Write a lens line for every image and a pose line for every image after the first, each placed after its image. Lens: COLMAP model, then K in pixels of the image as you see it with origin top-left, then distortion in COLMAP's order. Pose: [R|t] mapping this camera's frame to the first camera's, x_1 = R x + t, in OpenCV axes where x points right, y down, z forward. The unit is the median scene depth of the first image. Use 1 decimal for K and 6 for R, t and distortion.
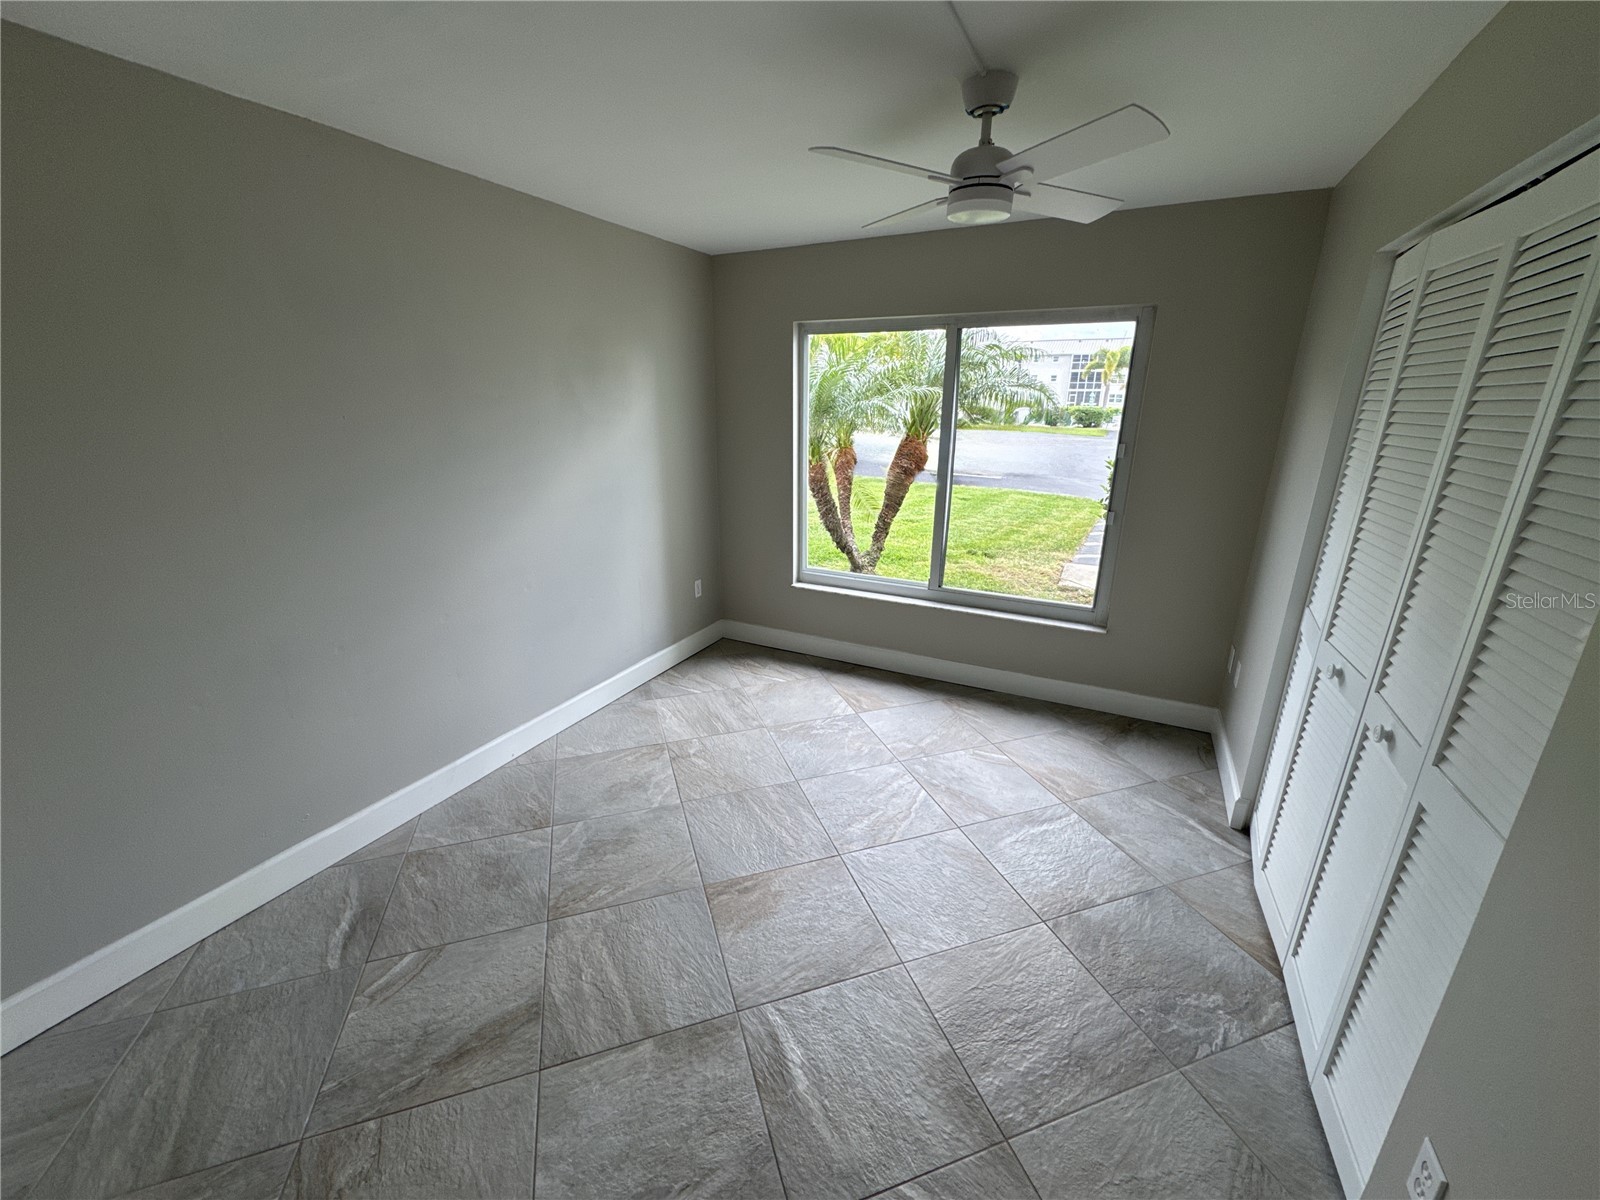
lens RADIAL K [[654.4, 0, 795.9], [0, 654.4, 589.3], [0, 0, 1]] dist [-0.000635, 0.000176]
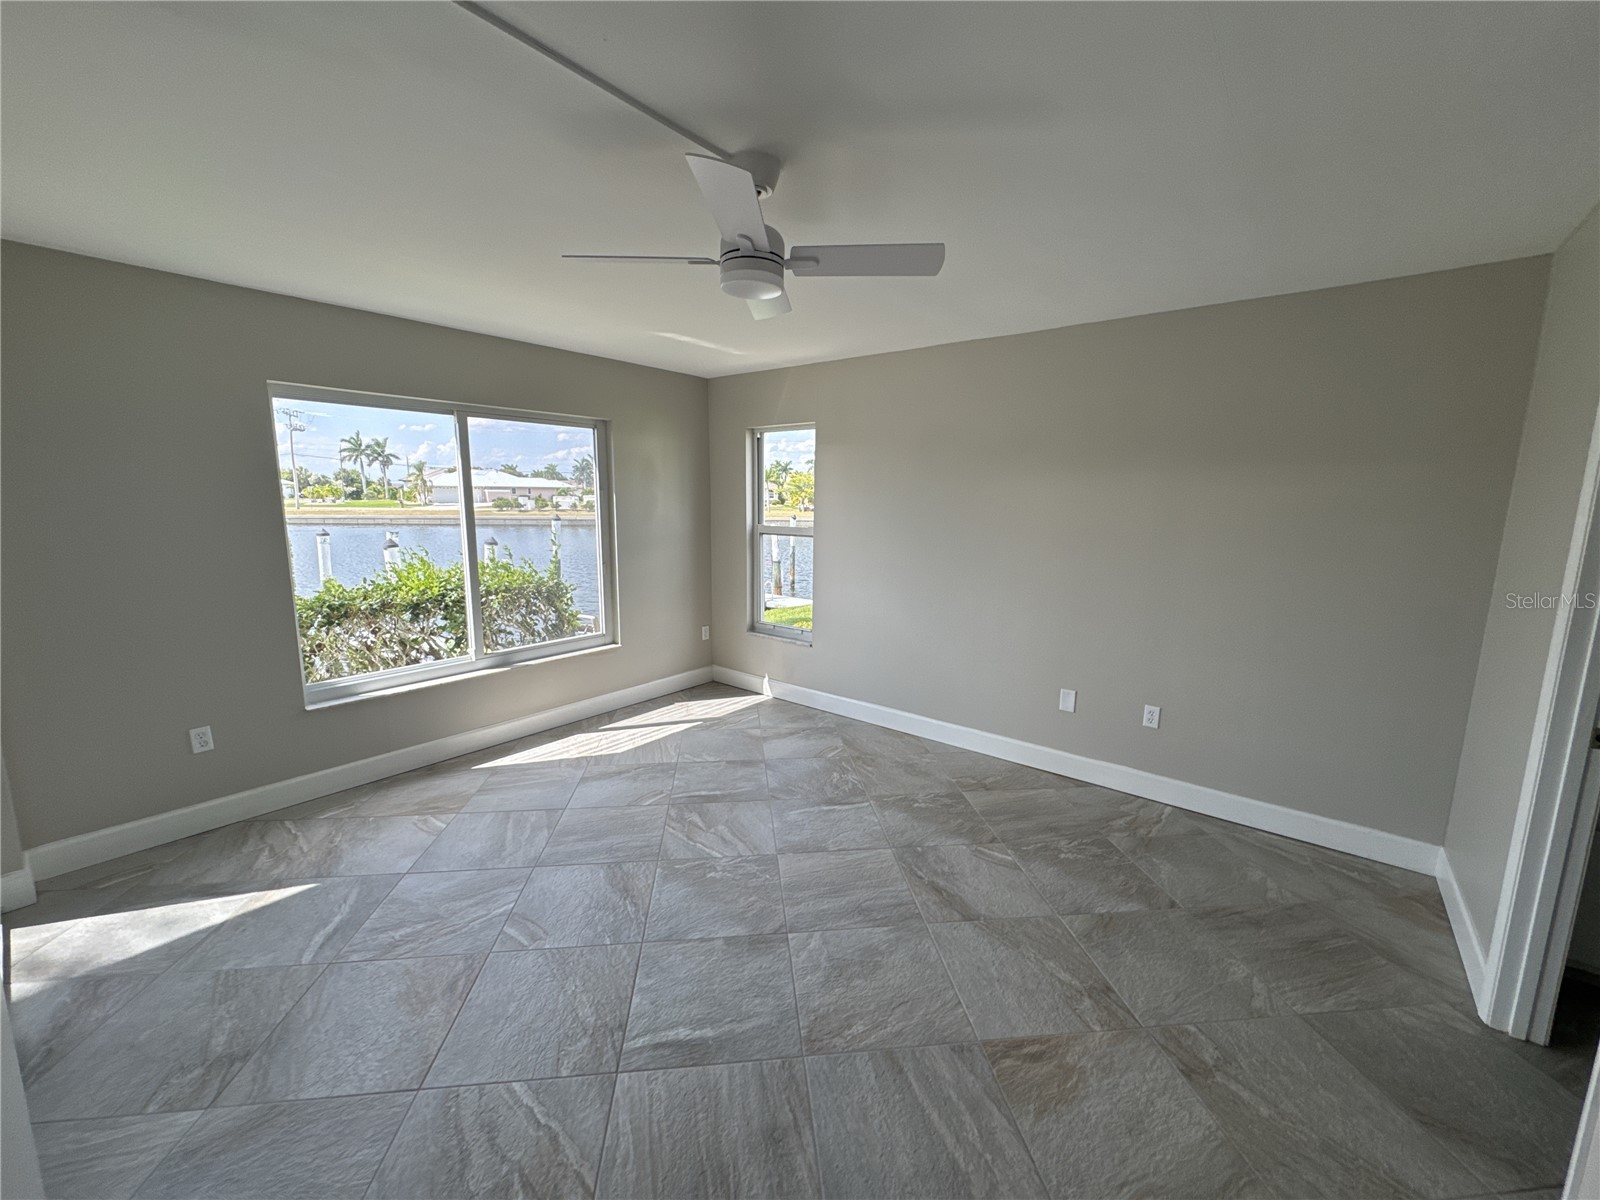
lens RADIAL K [[654.4, 0, 799.9], [0, 654.4, 606.2], [0, 0, 1]] dist [-0.000635, 0.000176]
pose [[0.204120, -0.172610, 0.963608, -0.904758], [0.258690, 0.958853, 0.116961, -0.093172], [-0.944148, 0.225402, 0.240374, 0.335431]]
